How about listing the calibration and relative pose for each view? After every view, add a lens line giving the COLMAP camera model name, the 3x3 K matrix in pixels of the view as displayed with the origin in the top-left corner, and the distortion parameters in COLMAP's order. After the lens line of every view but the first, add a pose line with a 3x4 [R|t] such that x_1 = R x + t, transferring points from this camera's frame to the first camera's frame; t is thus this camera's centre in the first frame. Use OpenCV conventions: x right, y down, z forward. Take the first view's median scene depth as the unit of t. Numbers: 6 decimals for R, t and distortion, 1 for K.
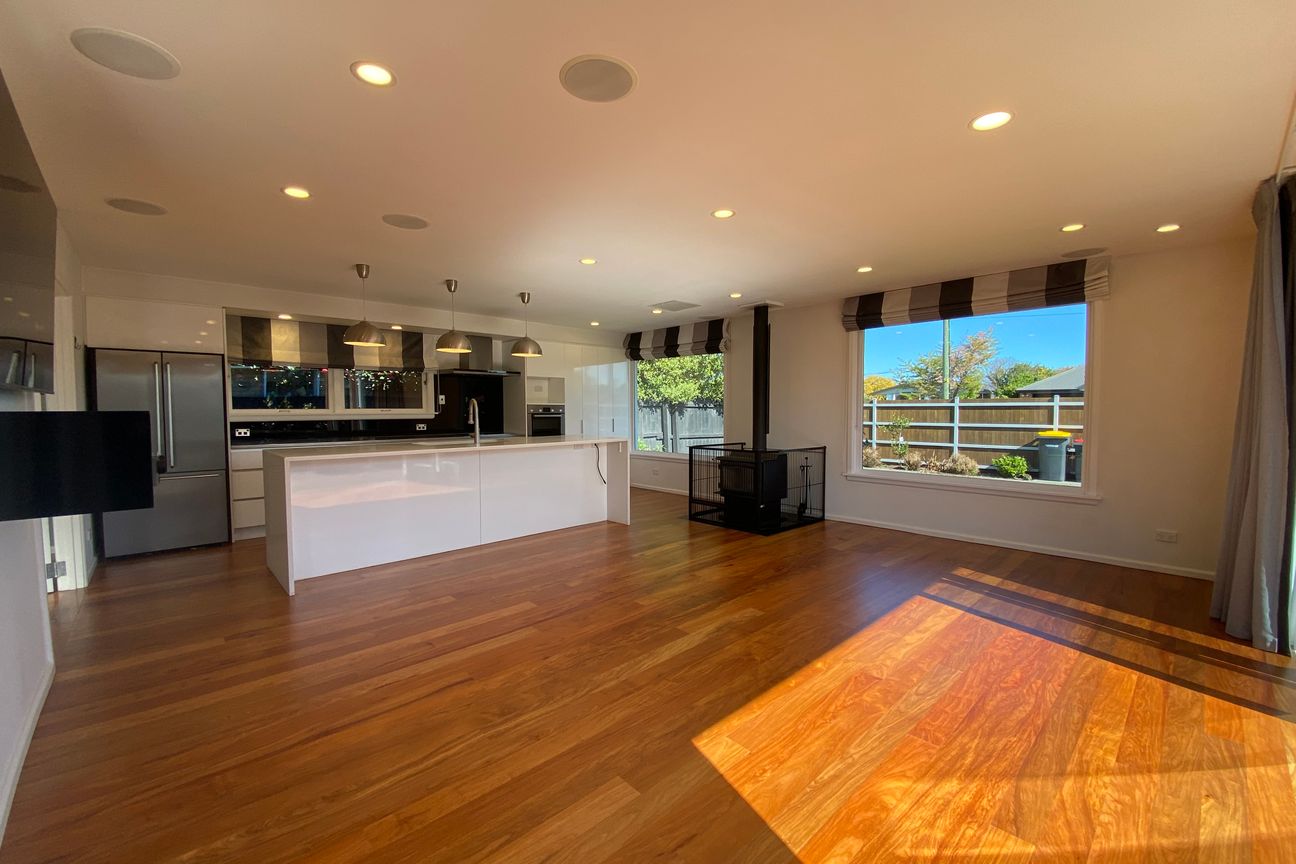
lens RADIAL K [[530.9, 0, 648.0], [0, 530.9, 432.0], [0, 0, 1]] dist [-0.008887, -0.000079]
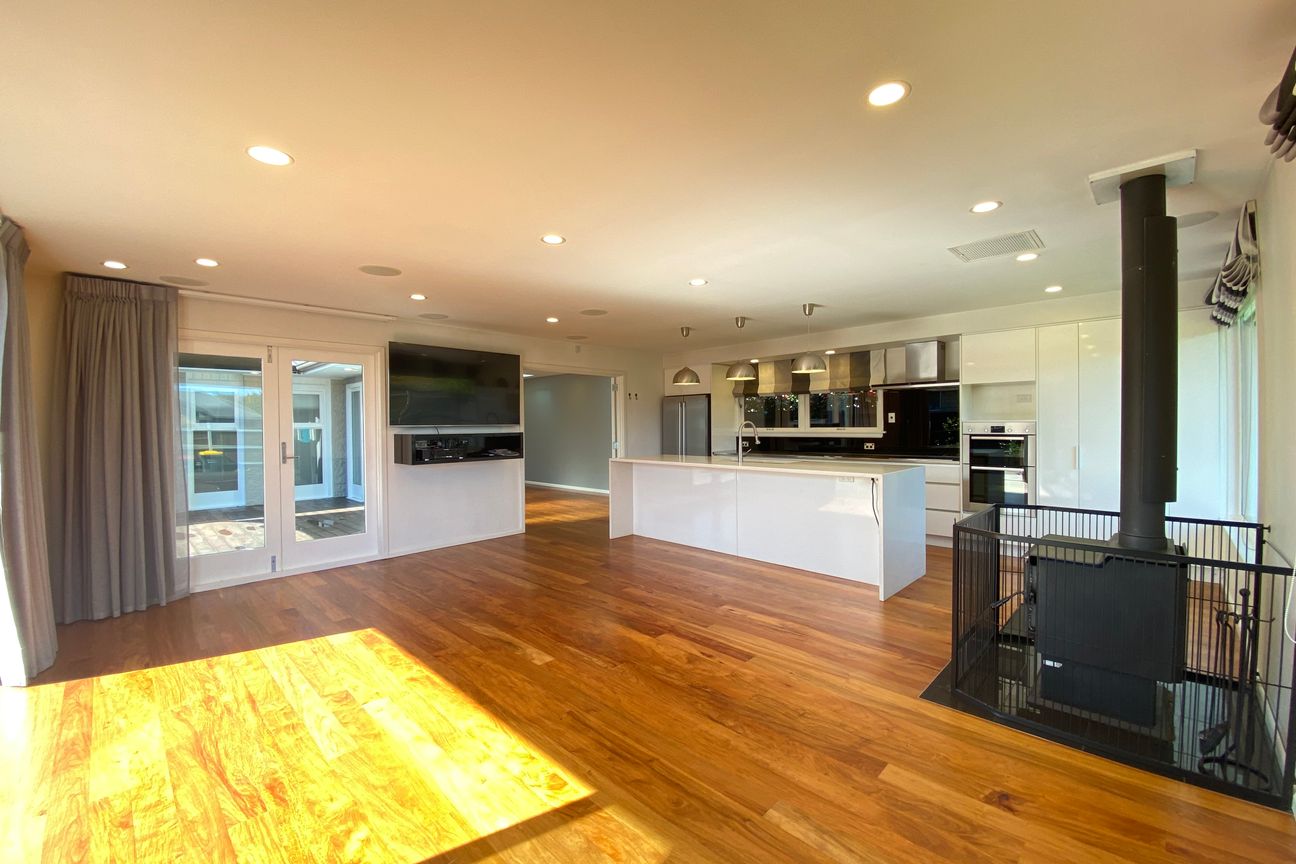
lens RADIAL K [[530.9, 0, 648.0], [0, 530.9, 432.0], [0, 0, 1]] dist [-0.008887, -0.000079]
pose [[0.042404, 0.013759, -0.999006, 0.593296], [-0.038903, 0.999170, 0.012110, -0.034739], [0.998343, 0.038351, 0.042905, 0.600094]]
